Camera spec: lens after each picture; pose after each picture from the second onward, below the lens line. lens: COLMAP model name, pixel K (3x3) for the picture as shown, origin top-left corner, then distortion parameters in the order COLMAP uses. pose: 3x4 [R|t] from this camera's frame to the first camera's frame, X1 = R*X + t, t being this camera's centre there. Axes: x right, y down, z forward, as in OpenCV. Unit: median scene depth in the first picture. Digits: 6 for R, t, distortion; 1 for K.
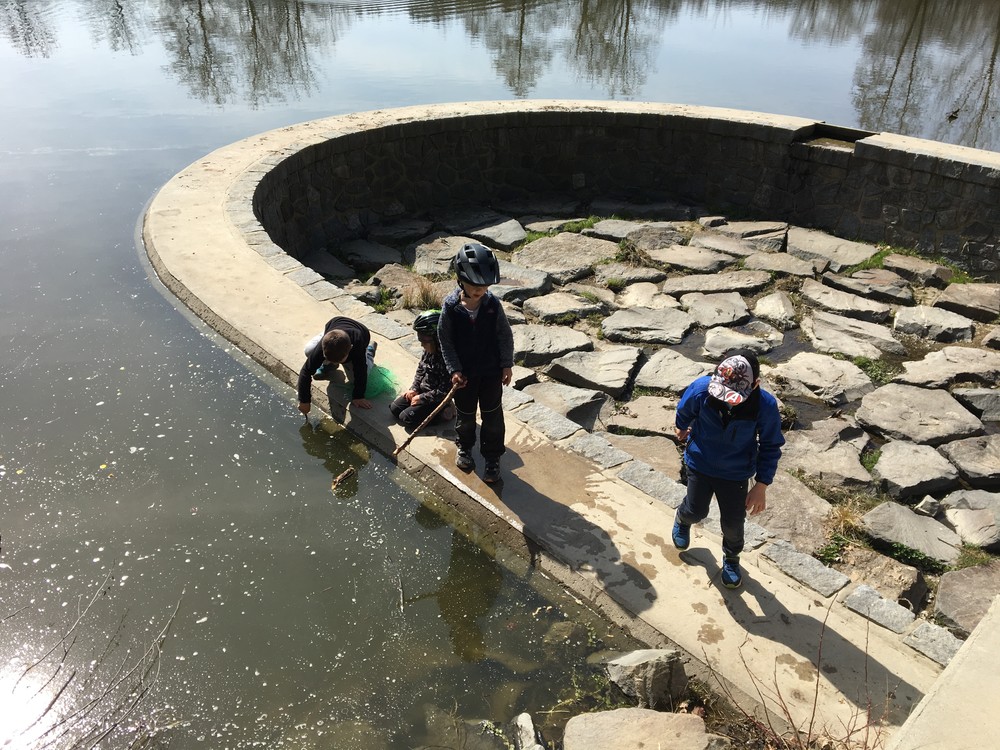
lens RADIAL K [[839.3, 0, 500.0], [0, 839.3, 375.0], [0, 0, 1]] dist [0.059313, -0.082955]
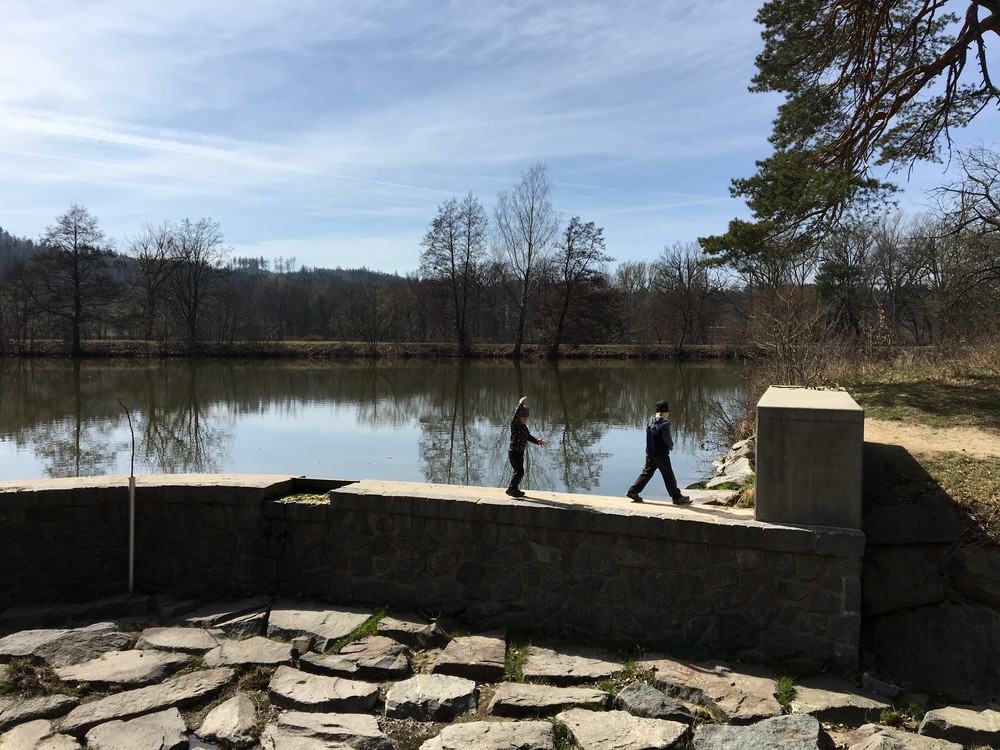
lens RADIAL K [[839.3, 0, 500.0], [0, 839.3, 375.0], [0, 0, 1]] dist [0.059313, -0.082955]
pose [[0.895564, -0.044249, 0.442727, 0.210471], [0.231799, 0.895740, -0.379366, -0.014484], [-0.379782, 0.442370, 0.812450, 0.188331]]
